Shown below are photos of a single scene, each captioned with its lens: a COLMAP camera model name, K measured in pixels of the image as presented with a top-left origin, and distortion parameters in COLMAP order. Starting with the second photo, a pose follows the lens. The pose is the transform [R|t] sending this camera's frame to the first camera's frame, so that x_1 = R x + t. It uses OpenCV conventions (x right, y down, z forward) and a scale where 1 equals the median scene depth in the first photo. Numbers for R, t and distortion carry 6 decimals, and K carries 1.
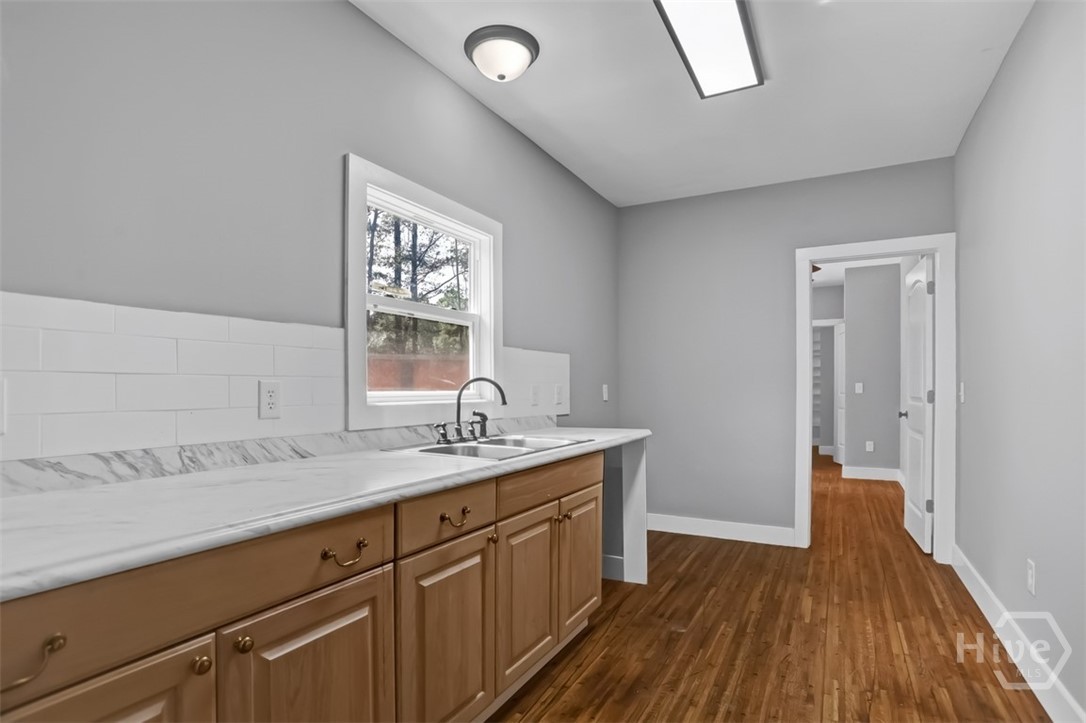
lens RADIAL K [[552.0, 0, 519.8], [0, 552.0, 369.7], [0, 0, 1]] dist [-0.033102, 0.001693]
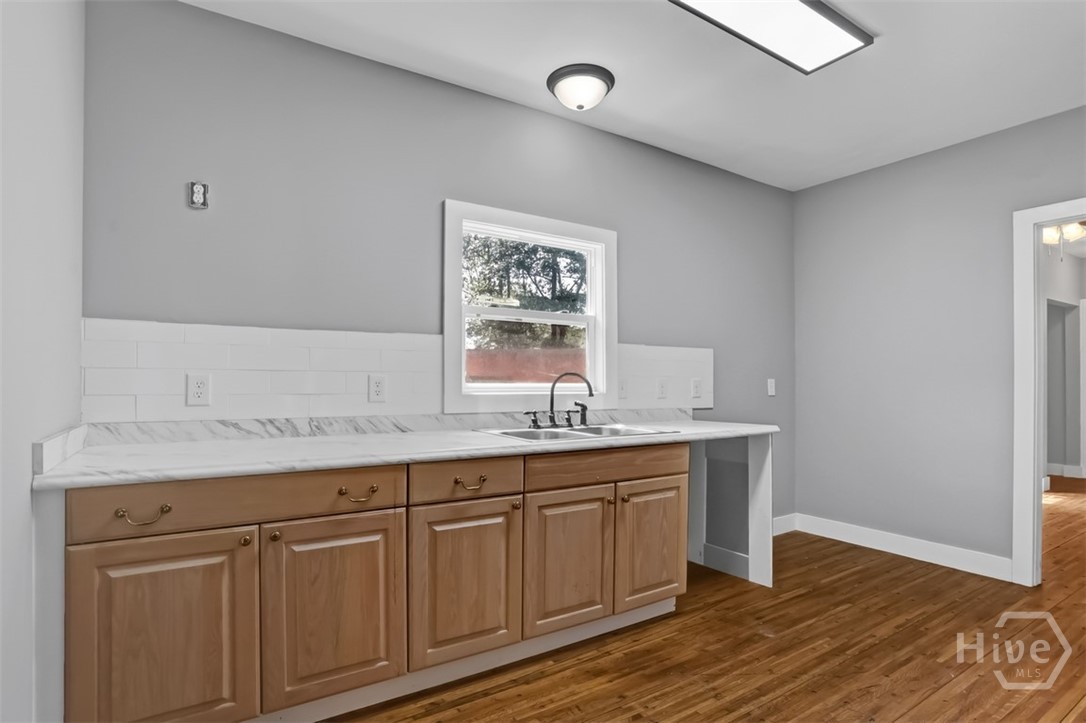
lens RADIAL K [[545.2, 0, 543.8], [0, 545.2, 356.6], [0, 0, 1]] dist [-0.049170, 0.026946]
pose [[0.884460, -0.016745, -0.466316, 0.448173], [0.010114, 0.999809, -0.016718, 0.000370], [0.466507, 0.010070, 0.884460, -0.024954]]
